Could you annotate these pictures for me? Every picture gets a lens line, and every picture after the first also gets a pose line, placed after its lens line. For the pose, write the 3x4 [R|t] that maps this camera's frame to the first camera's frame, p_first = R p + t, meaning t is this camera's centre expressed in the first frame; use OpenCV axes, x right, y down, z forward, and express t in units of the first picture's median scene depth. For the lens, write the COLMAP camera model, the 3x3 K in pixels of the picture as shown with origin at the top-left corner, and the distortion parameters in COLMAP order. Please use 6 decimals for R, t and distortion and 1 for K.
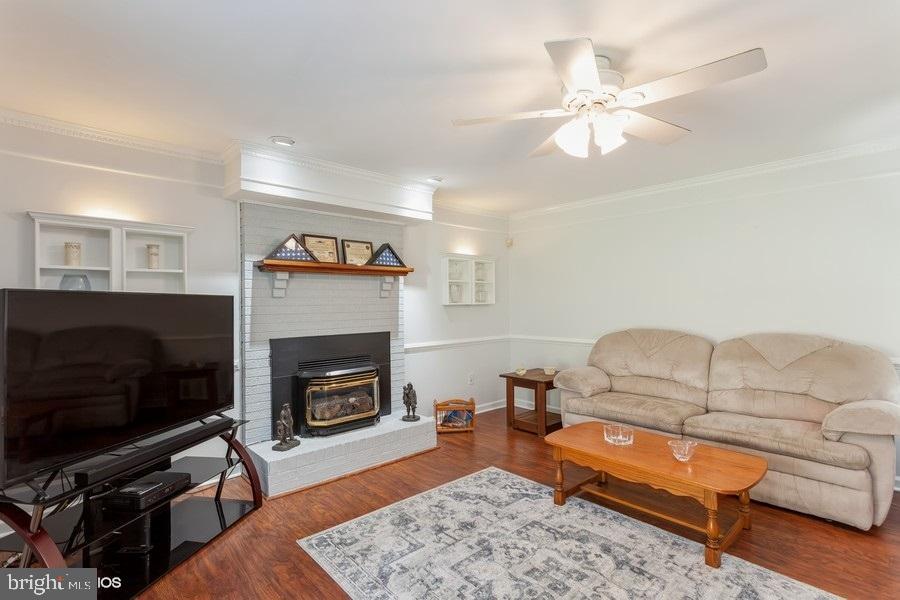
lens RADIAL K [[424.7, 0, 453.3], [0, 424.7, 301.5], [0, 0, 1]] dist [-0.000615, 0.000085]
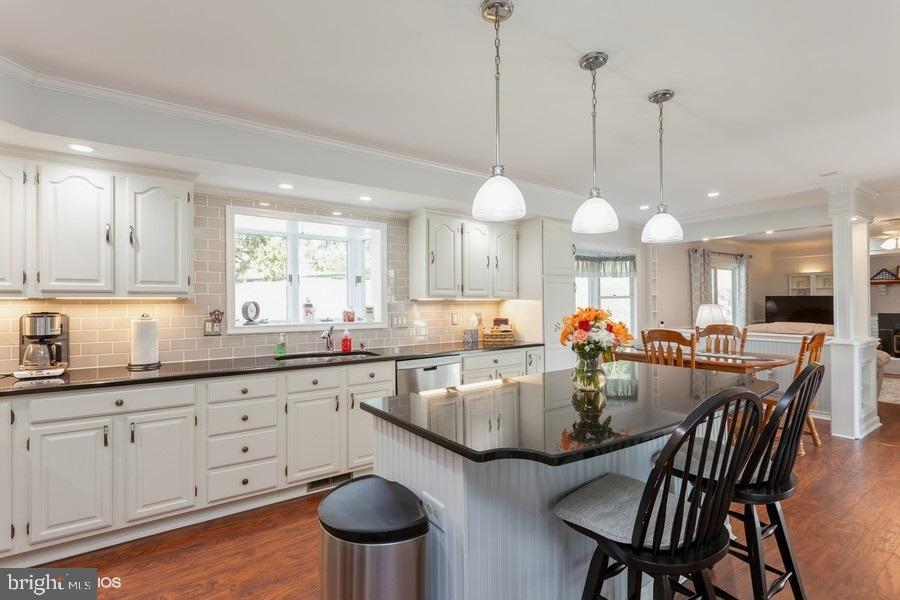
lens RADIAL K [[428.7, 0, 448.5], [0, 428.7, 303.7], [0, 0, 1]] dist [0.002481, 0.000826]
pose [[-0.122104, 0.014814, -0.992407, 2.388519], [0.013395, 0.999822, 0.013277, -0.032243], [0.992427, -0.011672, -0.122281, -1.147287]]
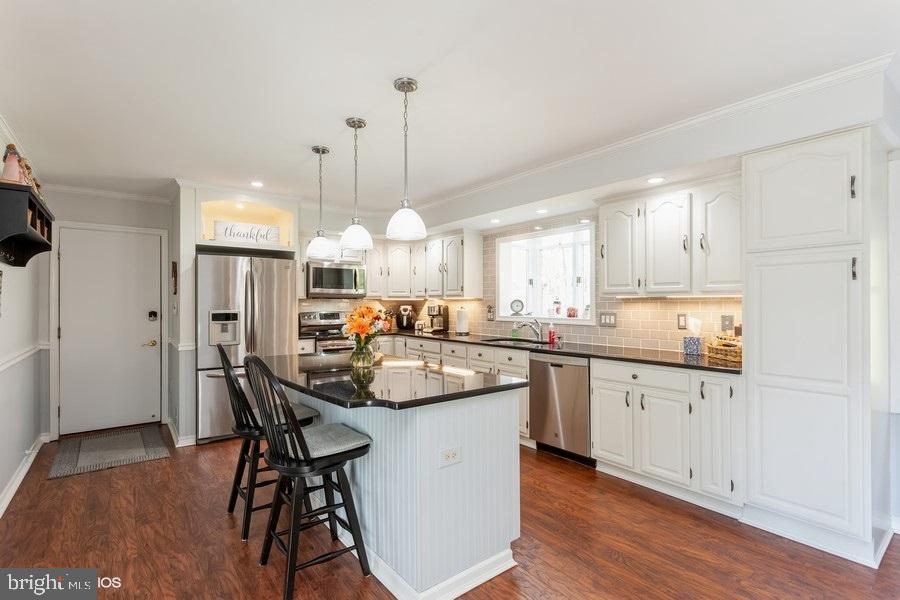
lens RADIAL K [[432.6, 0, 447.4], [0, 432.6, 300.2], [0, 0, 1]] dist [-0.001080, 0.000075]
pose [[-0.995284, 0.015020, 0.095834, 1.477334], [0.013905, 0.999828, -0.012288, -0.012465], [-0.096002, -0.010898, -0.995321, -0.169097]]
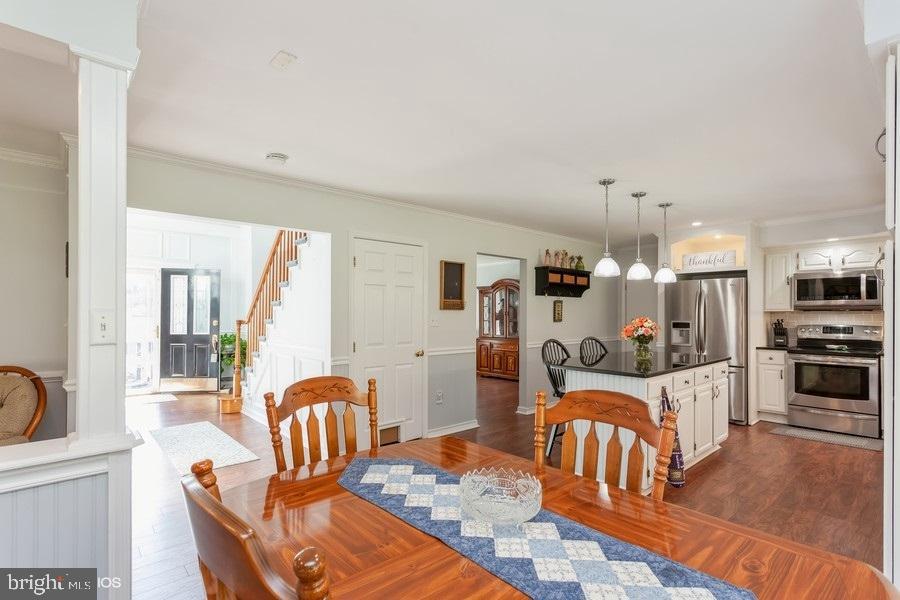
lens RADIAL K [[429.2, 0, 450.7], [0, 429.2, 311.8], [0, 0, 1]] dist [0.005915, 0.000301]
pose [[0.017185, 0.015826, 0.999727, 0.470641], [-0.005536, 0.999861, -0.015733, -0.010000], [-0.999837, -0.005265, 0.017270, -0.479580]]
